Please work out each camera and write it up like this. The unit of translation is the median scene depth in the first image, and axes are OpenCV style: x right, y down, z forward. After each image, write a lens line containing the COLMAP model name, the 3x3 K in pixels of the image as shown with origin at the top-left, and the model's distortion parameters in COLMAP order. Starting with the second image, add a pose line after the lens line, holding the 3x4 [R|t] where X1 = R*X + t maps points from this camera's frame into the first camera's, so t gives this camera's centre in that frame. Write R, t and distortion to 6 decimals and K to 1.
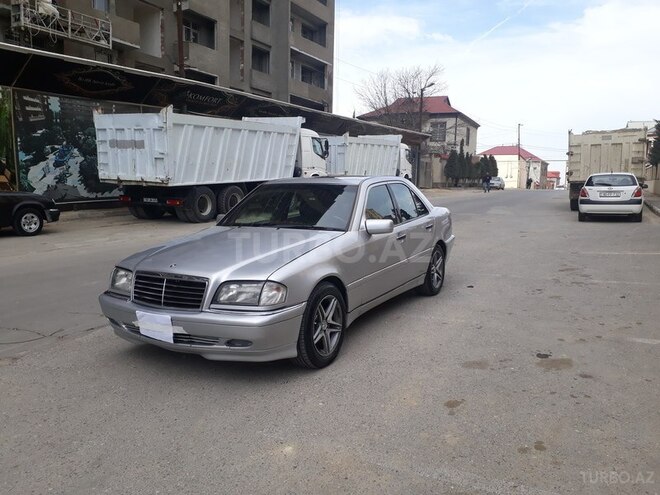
lens RADIAL K [[524.8, 0, 330.0], [0, 524.8, 247.5], [0, 0, 1]] dist [0.027058, -0.044496]
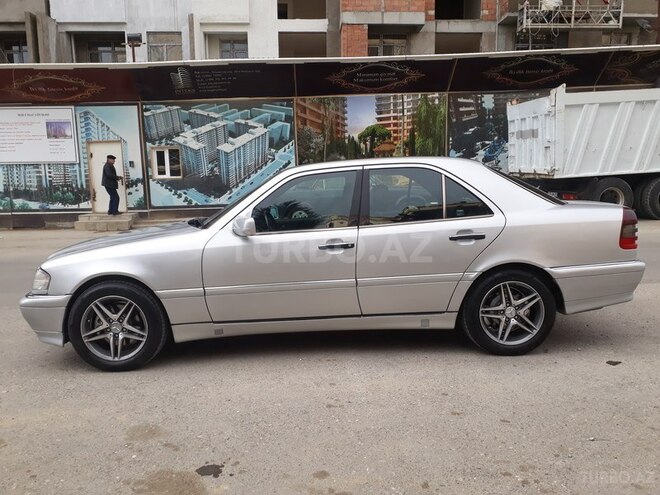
lens RADIAL K [[524.8, 0, 330.0], [0, 524.8, 247.5], [0, 0, 1]] dist [0.027058, -0.044496]
pose [[0.510944, 0.092719, -0.854599, 0.240592], [-0.083684, 0.994809, 0.057898, -0.019059], [0.855531, 0.041934, 0.516050, 0.210447]]
